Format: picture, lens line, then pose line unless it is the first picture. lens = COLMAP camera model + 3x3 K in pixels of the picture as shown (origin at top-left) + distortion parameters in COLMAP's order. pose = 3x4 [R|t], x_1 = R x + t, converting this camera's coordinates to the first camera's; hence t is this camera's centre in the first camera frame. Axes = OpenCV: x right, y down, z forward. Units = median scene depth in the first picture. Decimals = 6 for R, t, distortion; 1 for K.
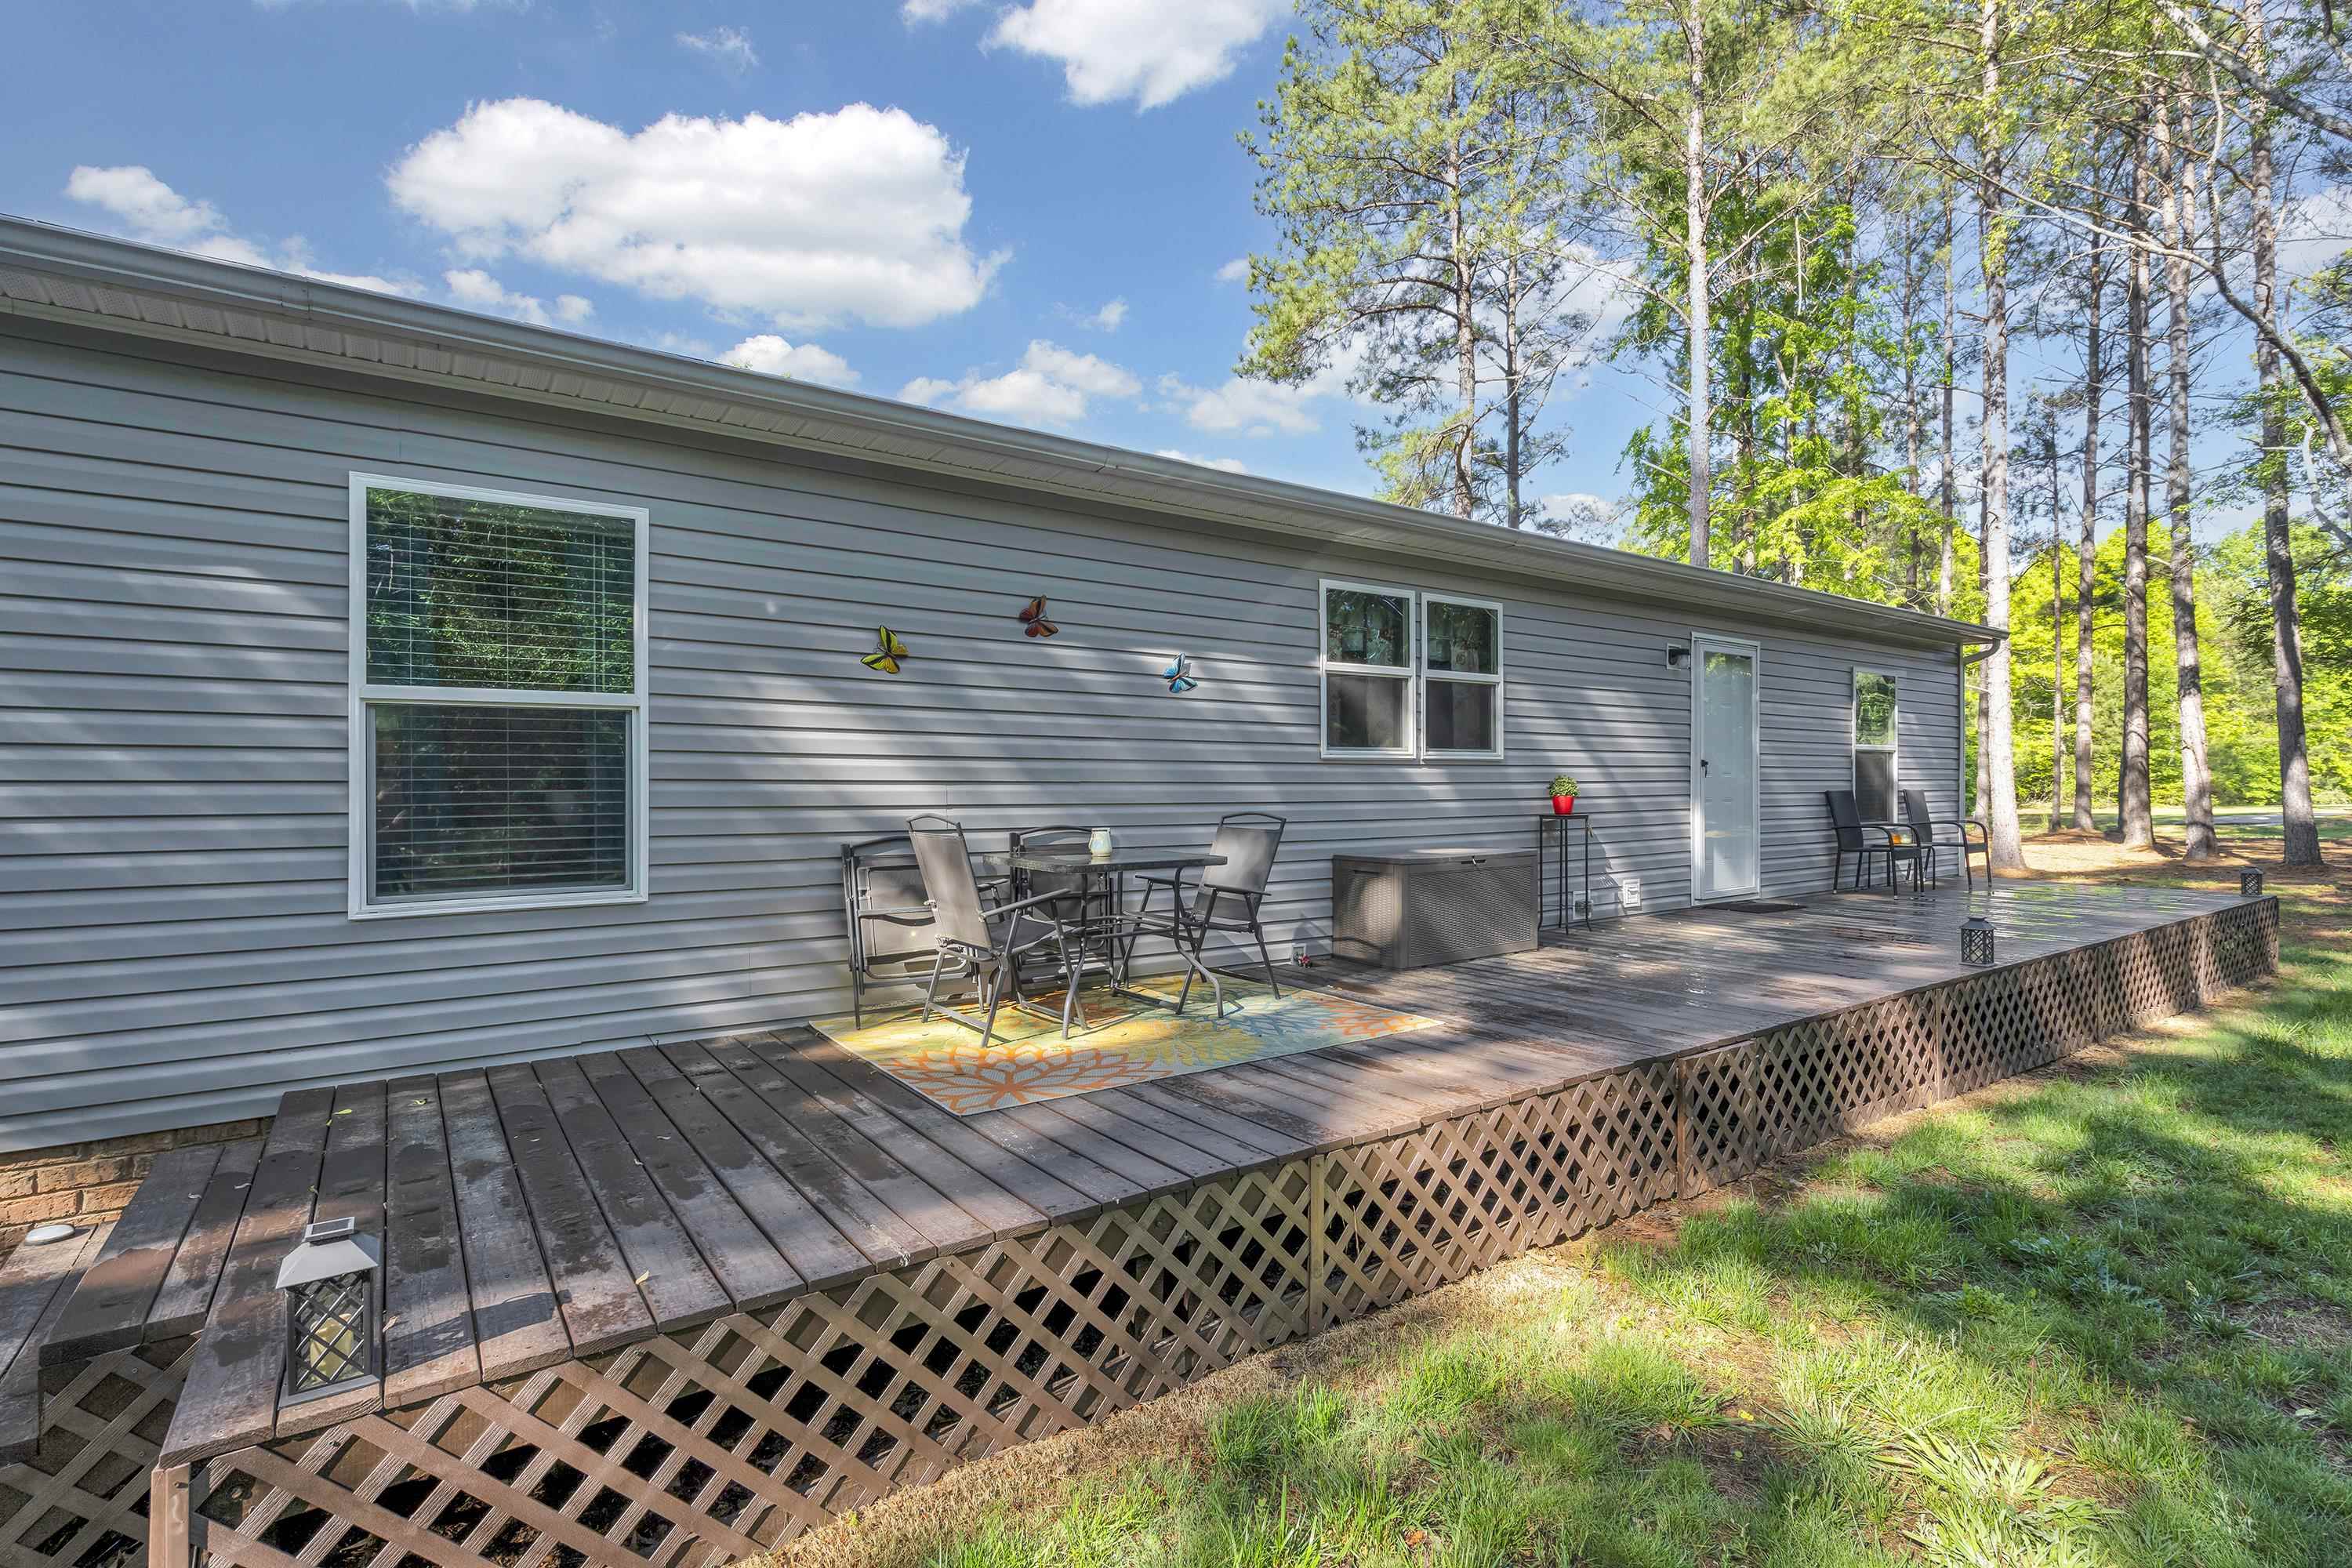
lens RADIAL K [[1066.0, 0, 1176.0], [0, 1066.0, 784.0], [0, 0, 1]] dist [-0.002736, 0.006409]
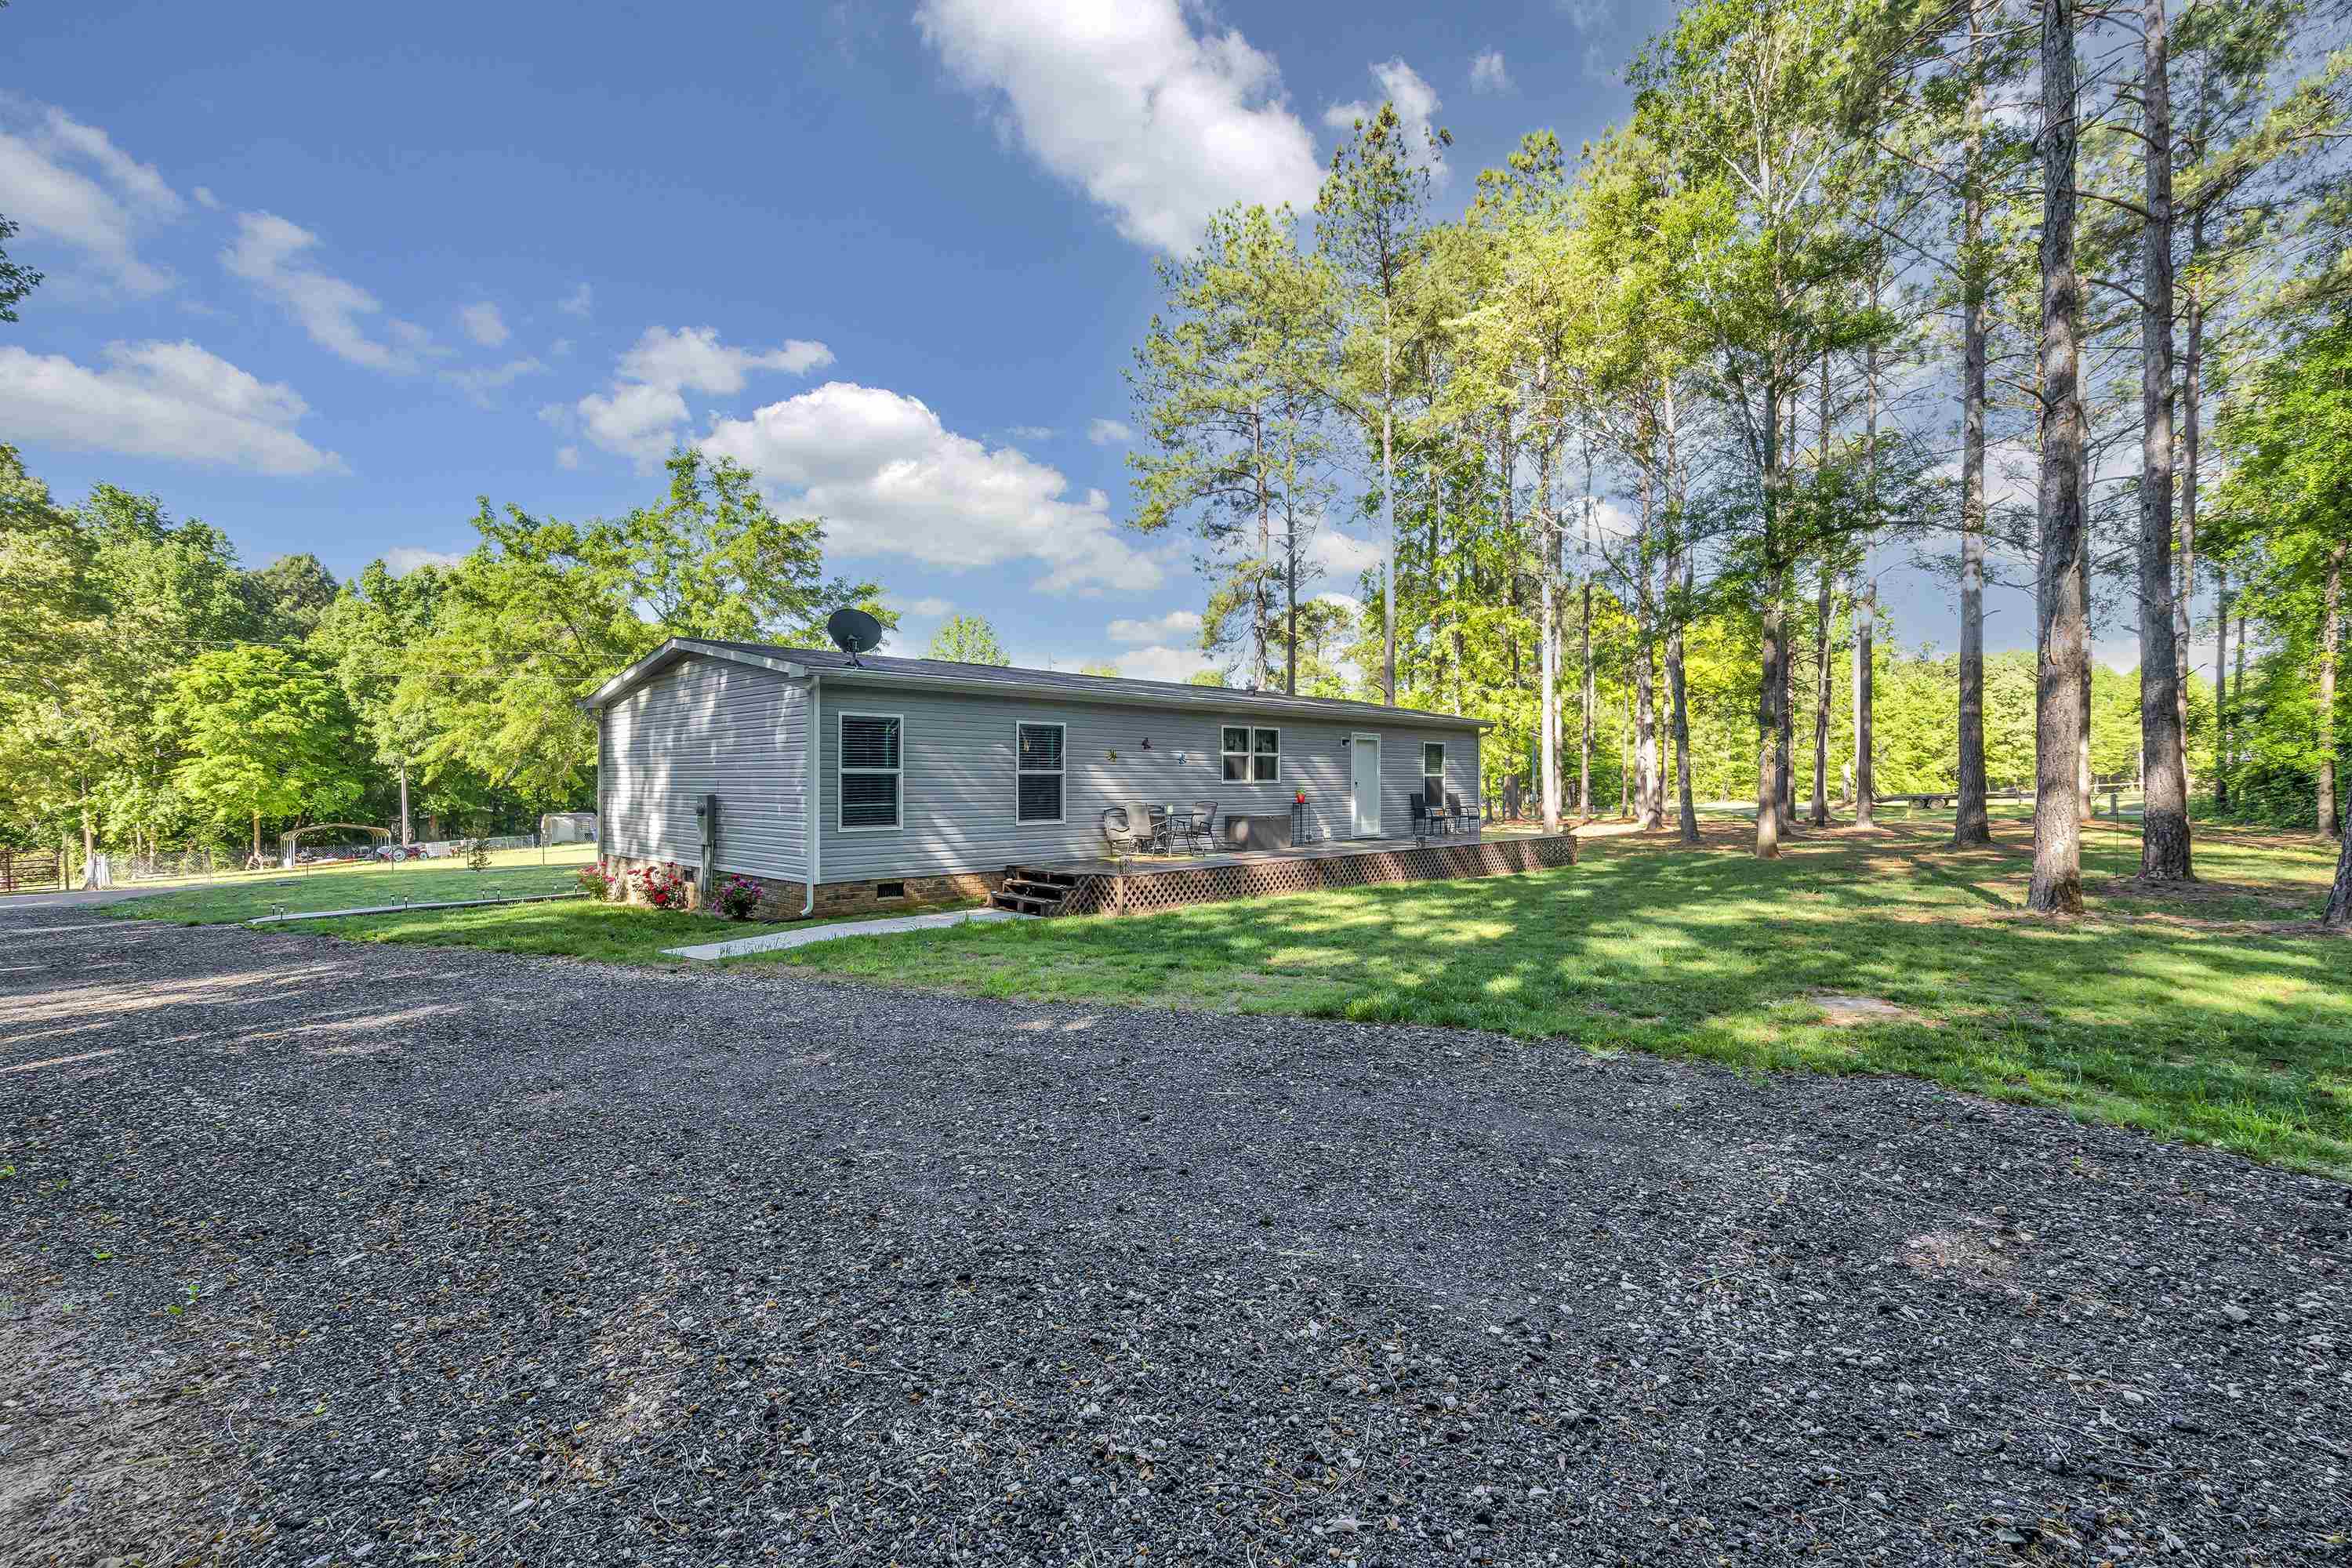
lens RADIAL K [[1066.0, 0, 1176.0], [0, 1066.0, 784.0], [0, 0, 1]] dist [-0.002736, 0.006409]
pose [[0.981930, 0.001001, 0.189241, -0.523126], [-0.000896, 0.999999, -0.000643, -0.019117], [-0.189242, 0.000462, 0.981930, -1.807570]]
